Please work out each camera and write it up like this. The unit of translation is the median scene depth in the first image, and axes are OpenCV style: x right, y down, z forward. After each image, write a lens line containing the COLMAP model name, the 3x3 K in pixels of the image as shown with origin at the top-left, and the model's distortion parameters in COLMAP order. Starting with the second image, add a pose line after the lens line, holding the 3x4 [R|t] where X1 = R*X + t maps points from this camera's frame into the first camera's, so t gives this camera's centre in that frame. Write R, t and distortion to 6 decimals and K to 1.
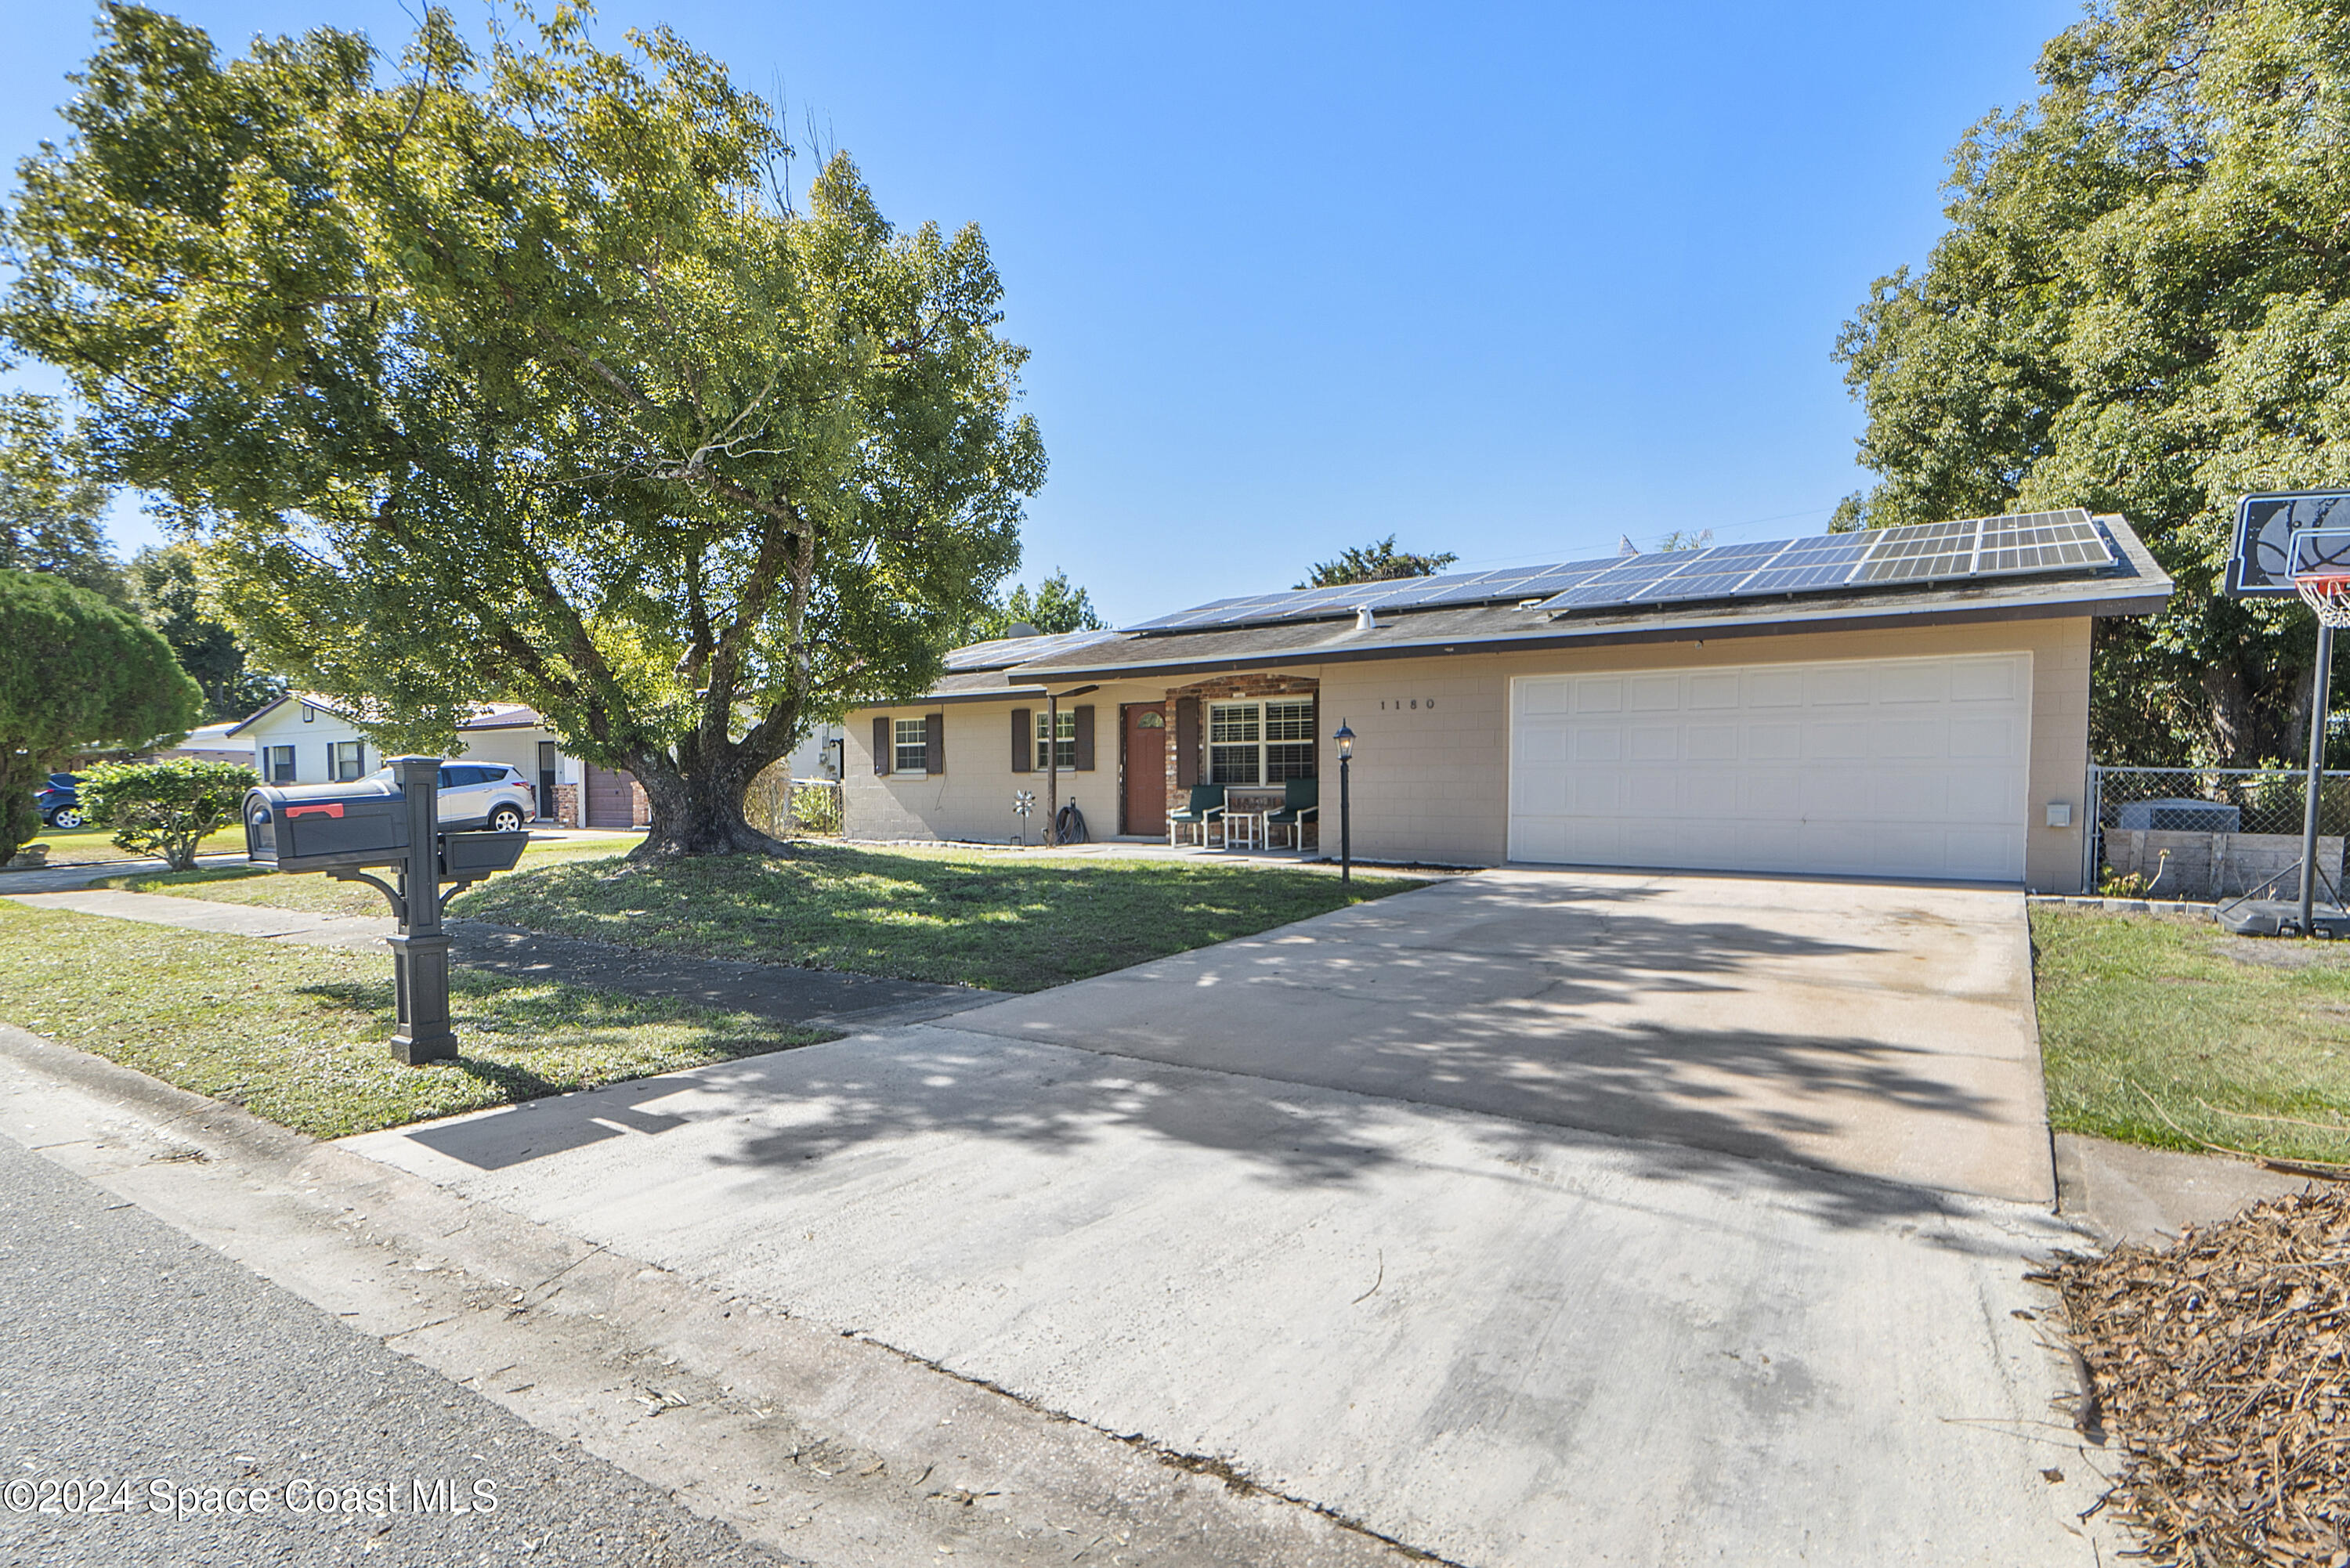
lens RADIAL K [[1161.8, 0, 1188.0], [0, 1161.8, 847.6], [0, 0, 1]] dist [0.016936, -0.006465]
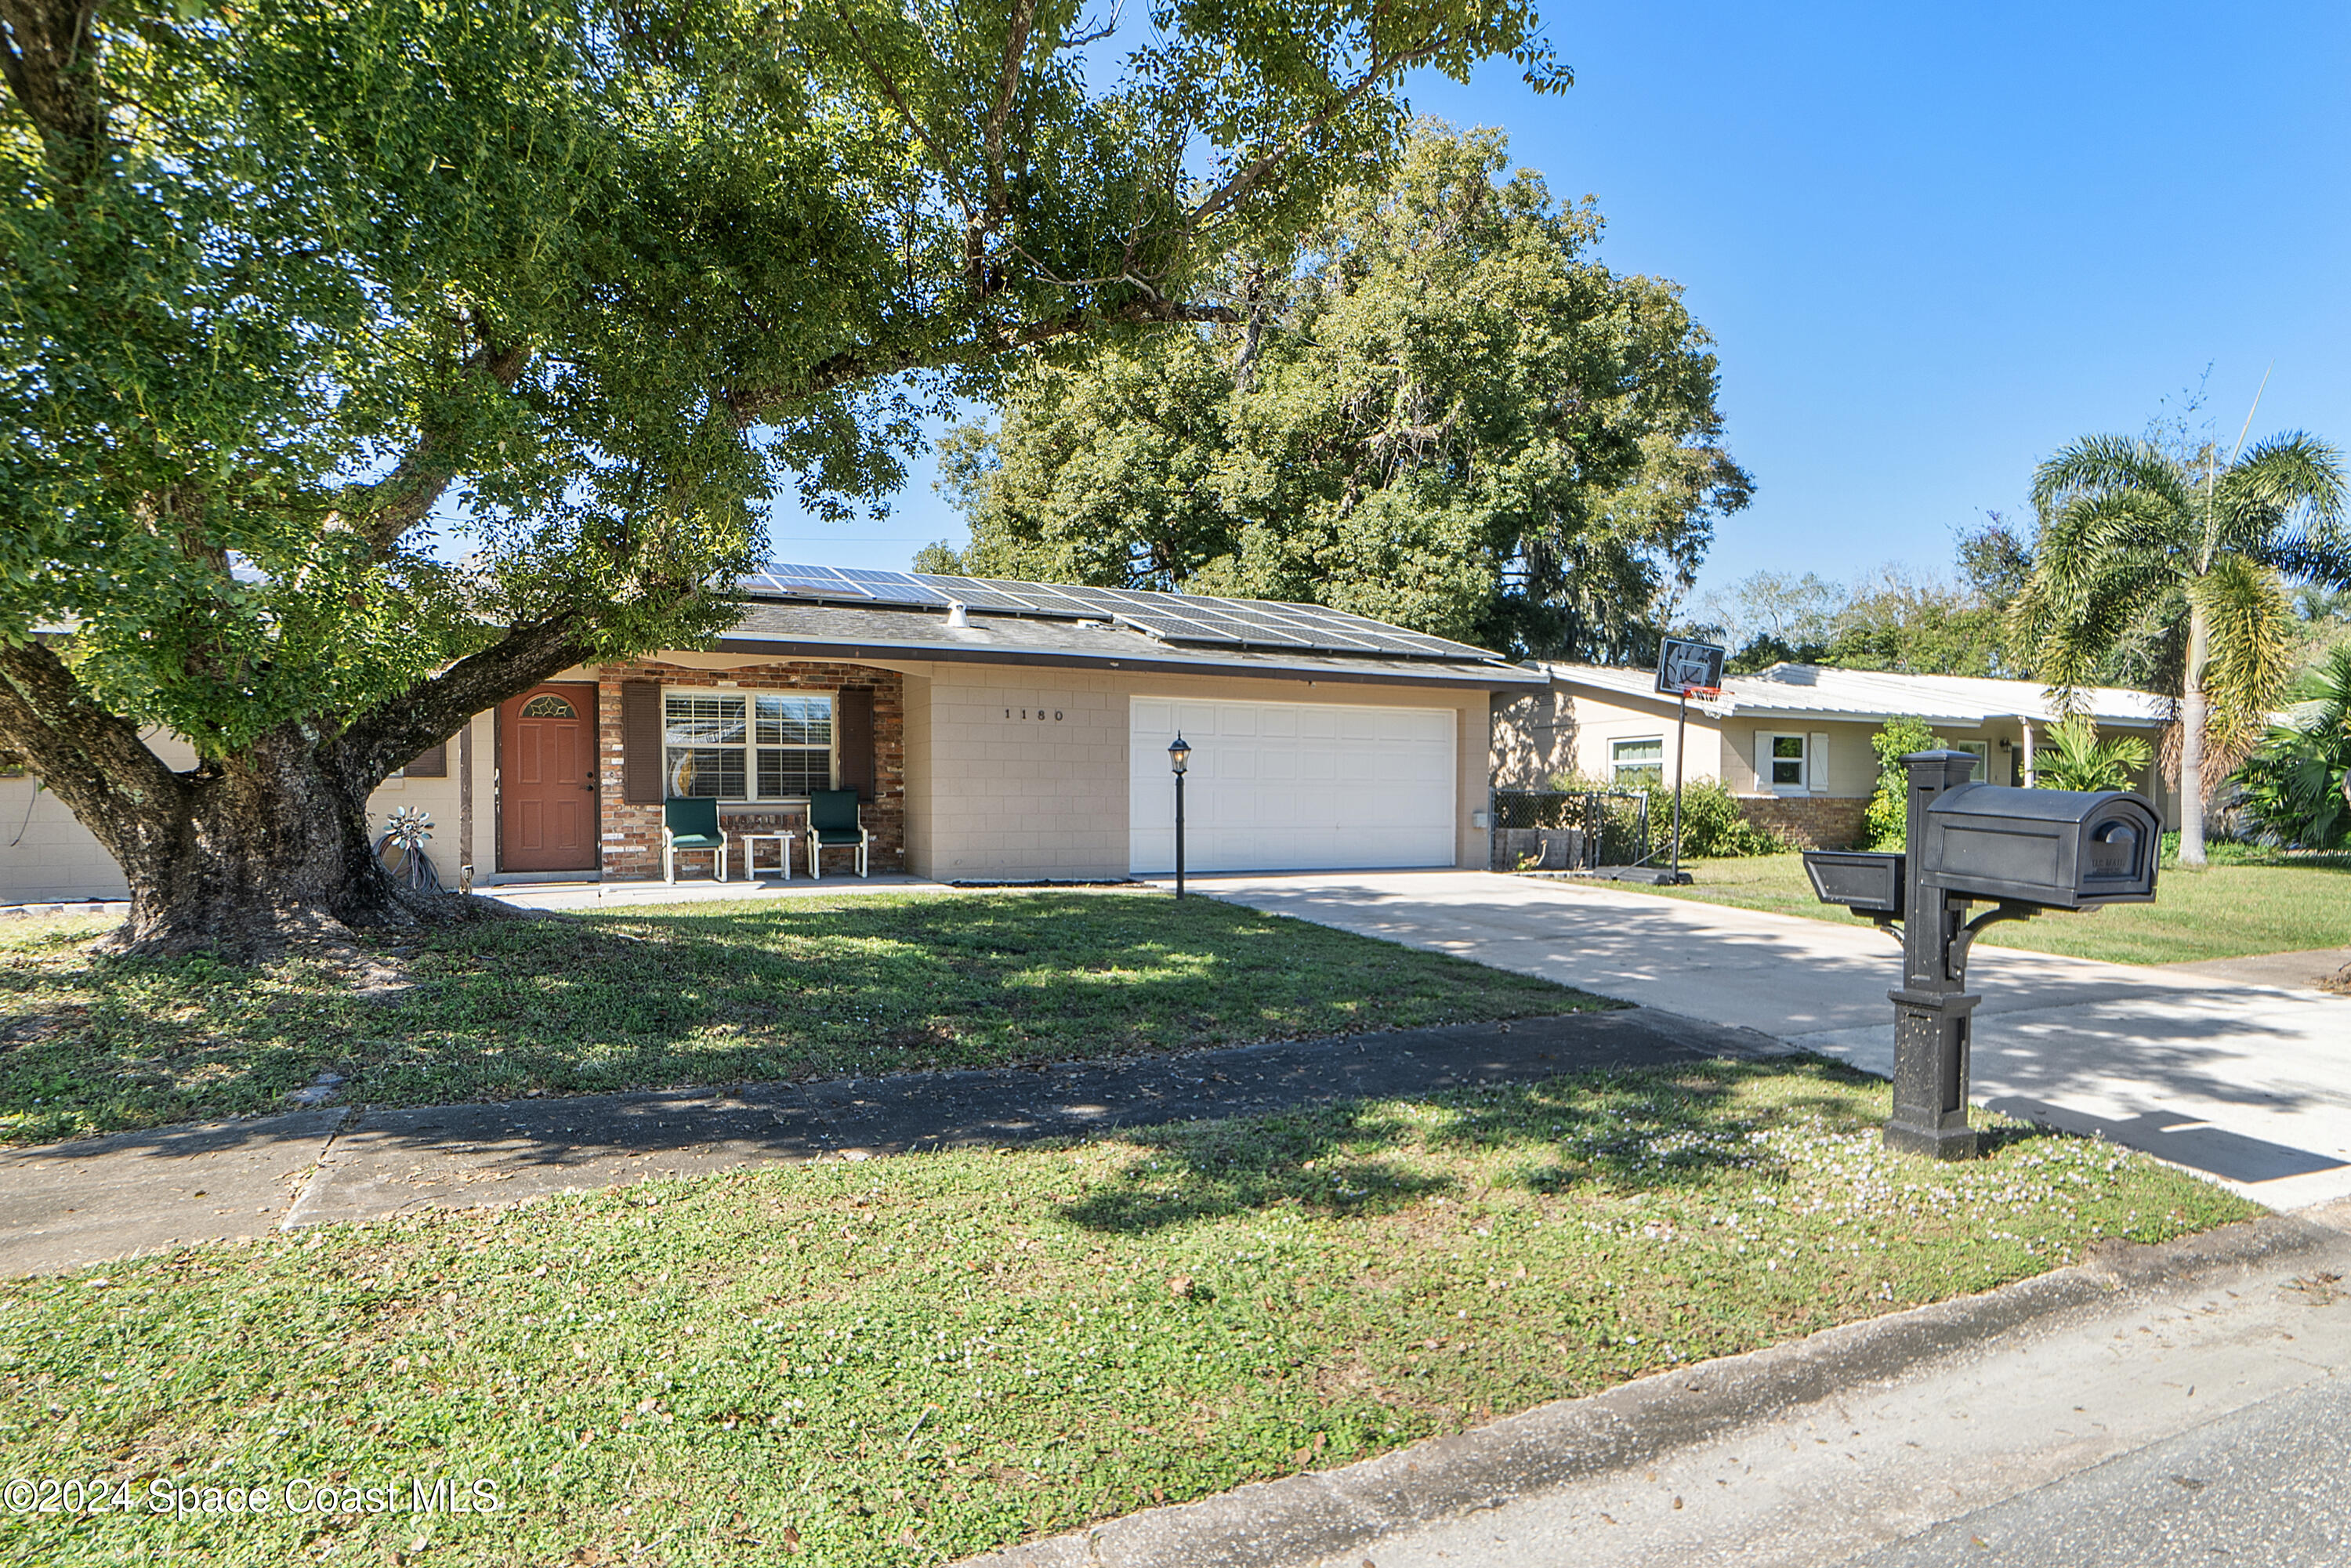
lens RADIAL K [[1254.8, 0, 1175.5], [0, 1254.8, 784.0], [0, 0, 1]] dist [0.034786, -0.016816]
pose [[0.524895, 0.011369, 0.851091, -0.591338], [0.046354, 0.998045, -0.041920, -0.016214], [-0.849904, 0.061455, 0.523341, 0.342589]]
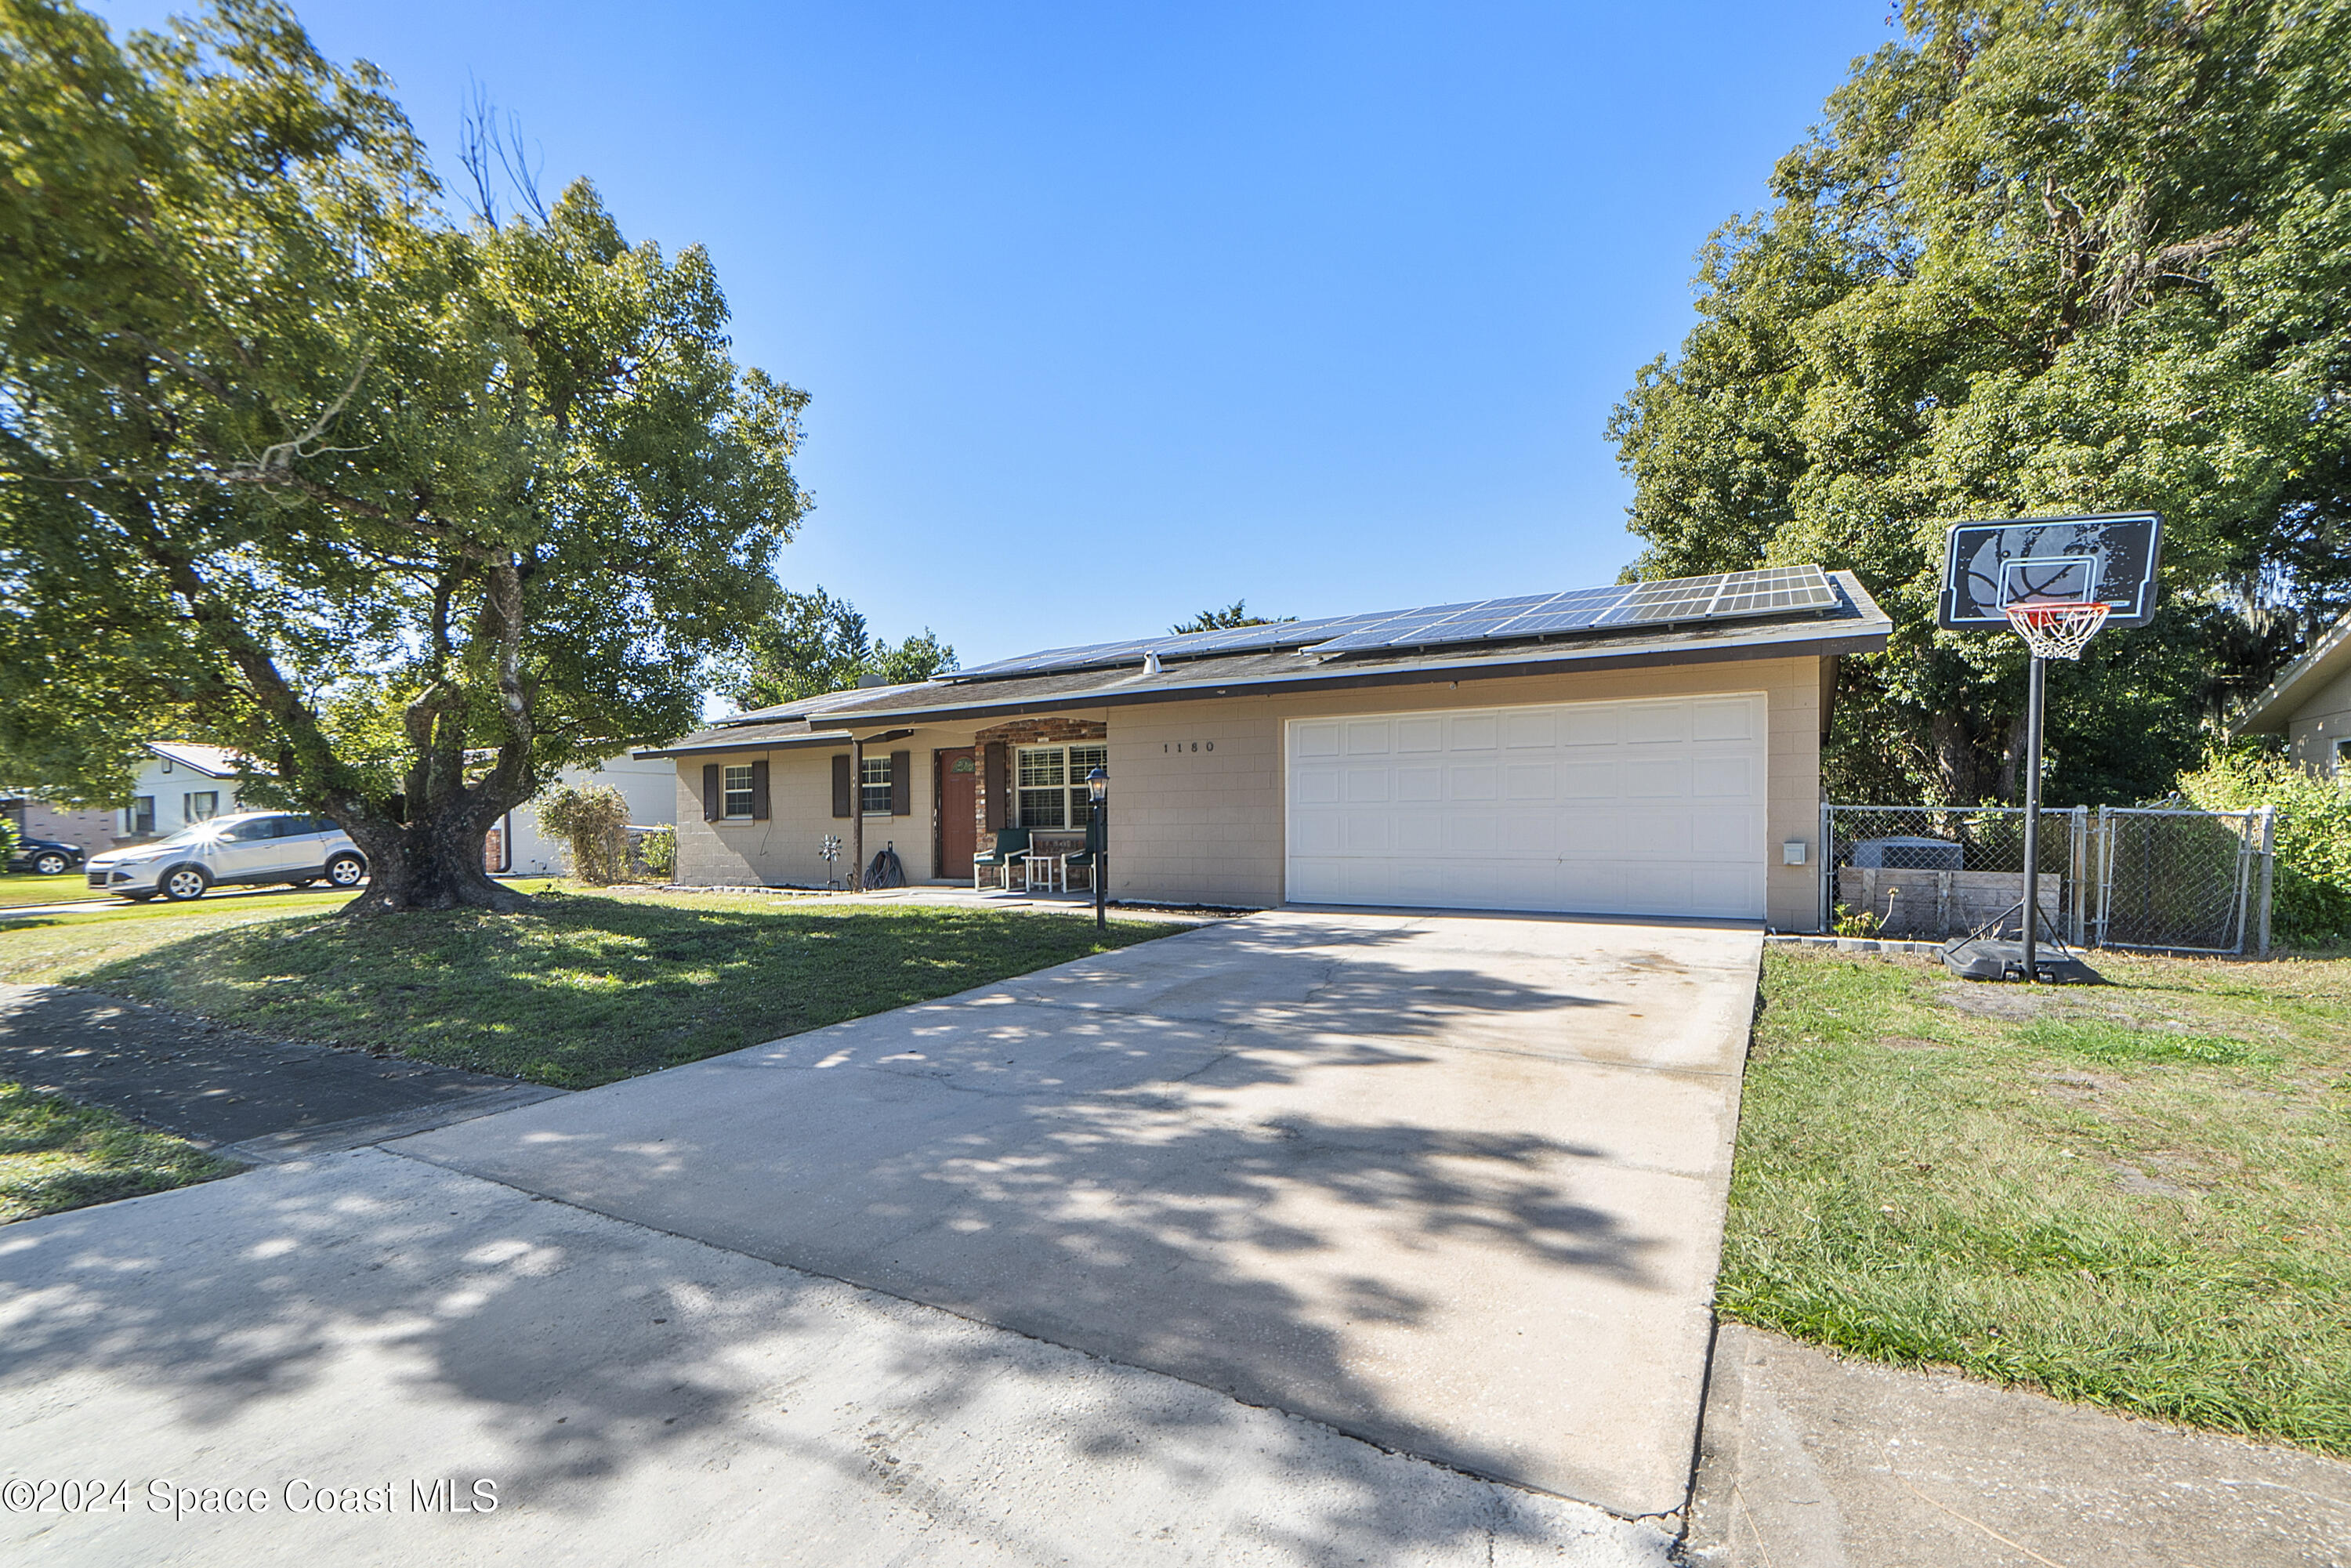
lens RADIAL K [[1029.2, 0, 1170.6], [0, 1029.2, 850.5], [0, 0, 1]] dist [0.001437, -0.000214]
pose [[0.997350, -0.009068, 0.072183, 0.101498], [0.011301, 0.999468, -0.030593, -0.006498], [-0.071867, 0.031328, 0.996922, 0.109797]]
